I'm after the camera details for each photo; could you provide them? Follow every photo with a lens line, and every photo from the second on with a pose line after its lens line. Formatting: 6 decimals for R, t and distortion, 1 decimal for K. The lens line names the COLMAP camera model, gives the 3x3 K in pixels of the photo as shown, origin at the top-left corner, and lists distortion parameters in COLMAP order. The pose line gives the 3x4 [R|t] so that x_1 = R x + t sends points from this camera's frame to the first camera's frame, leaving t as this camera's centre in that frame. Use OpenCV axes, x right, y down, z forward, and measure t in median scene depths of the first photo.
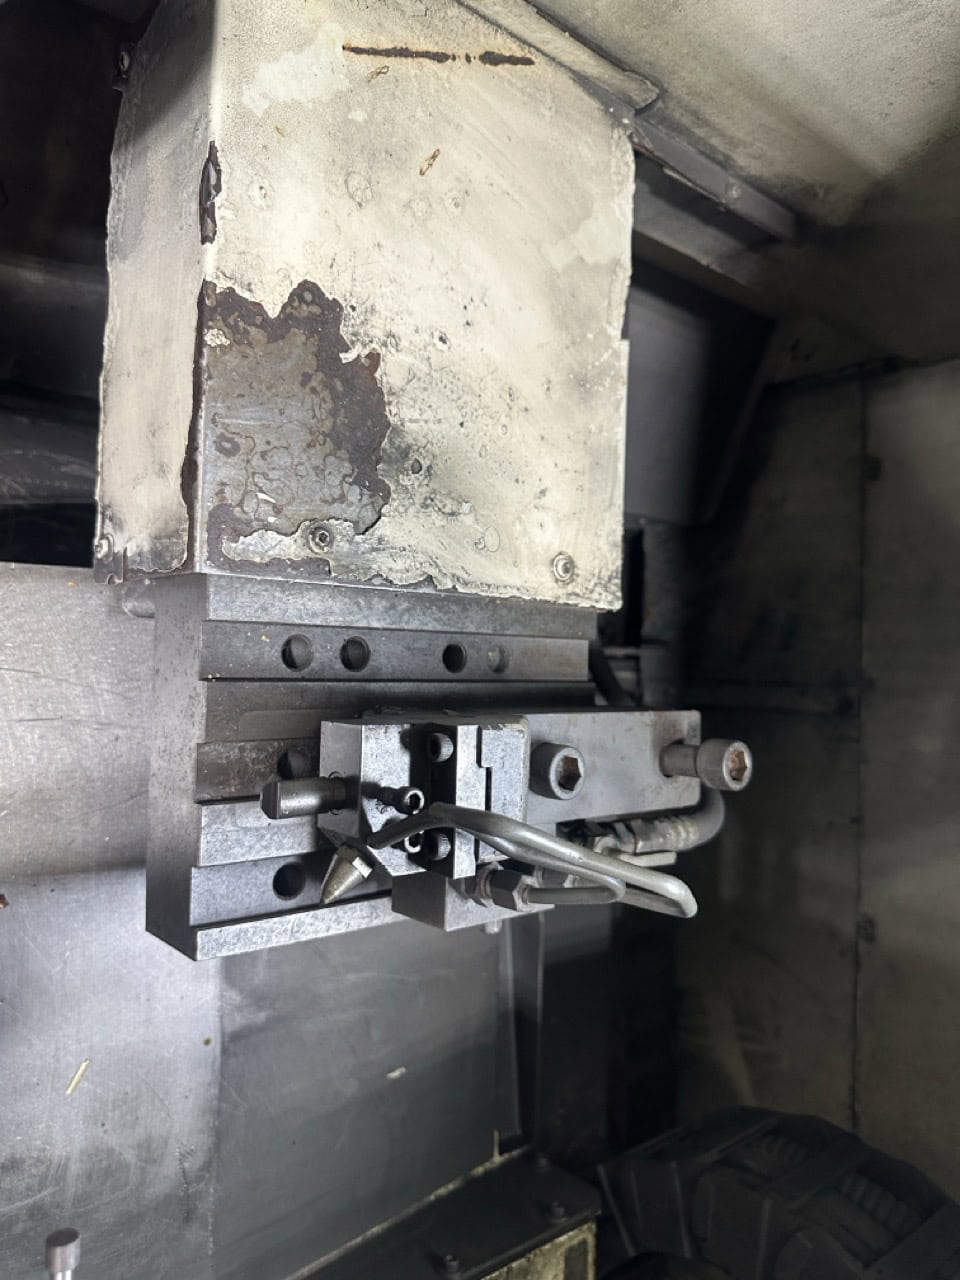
lens RADIAL K [[922.3, 0, 478.6], [0, 922.3, 649.4], [0, 0, 1]] dist [0.027002, -0.036540]
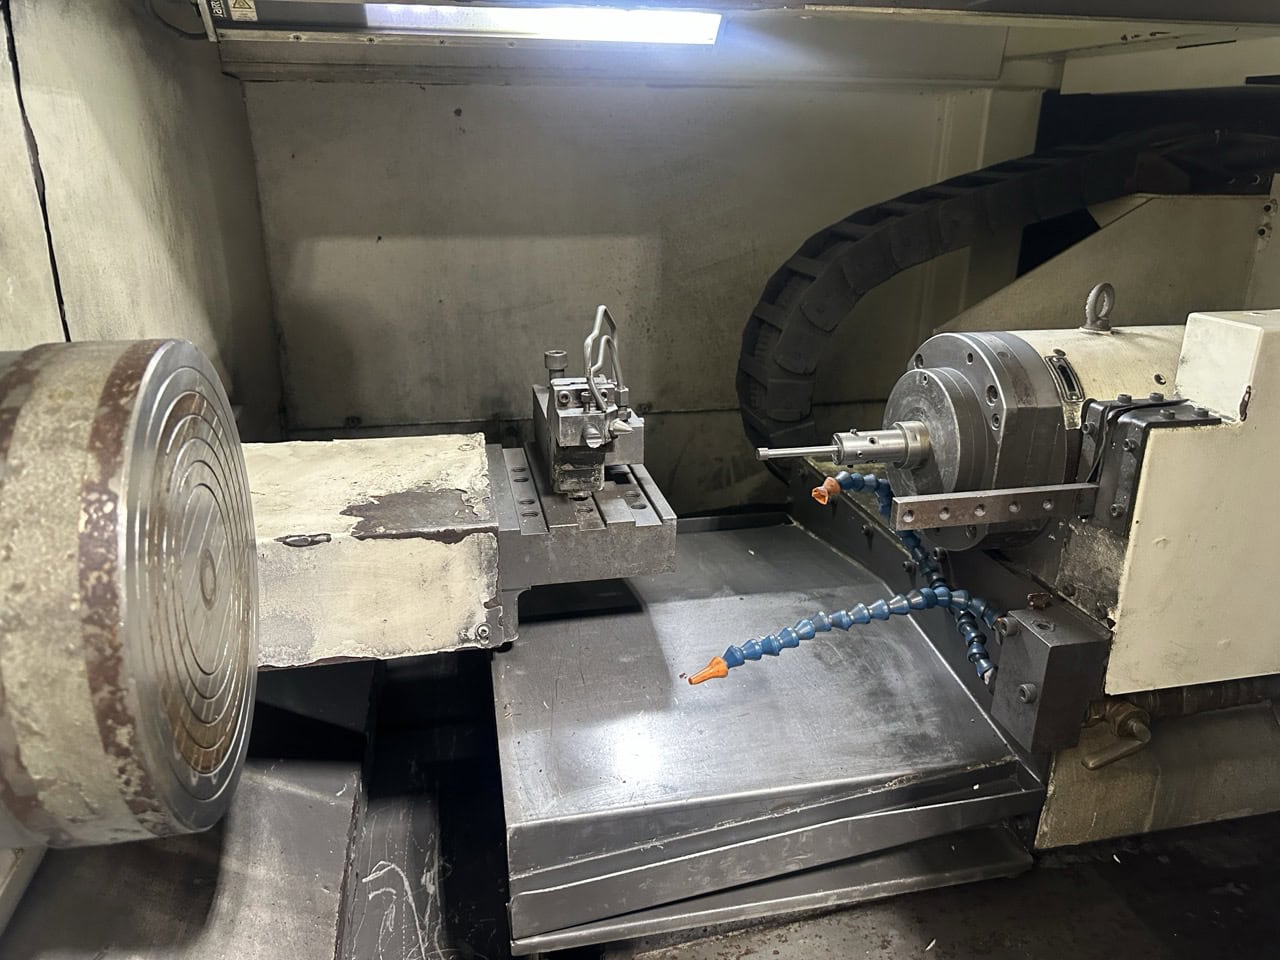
lens RADIAL K [[922.3, 0, 643.1], [0, 922.3, 475.3], [0, 0, 1]] dist [0.027002, -0.036540]
pose [[-0.173089, -0.854301, 0.490113, -1.088443], [0.971152, -0.065166, 0.229384, -0.198861], [-0.164024, 0.515678, 0.840935, -0.734331]]
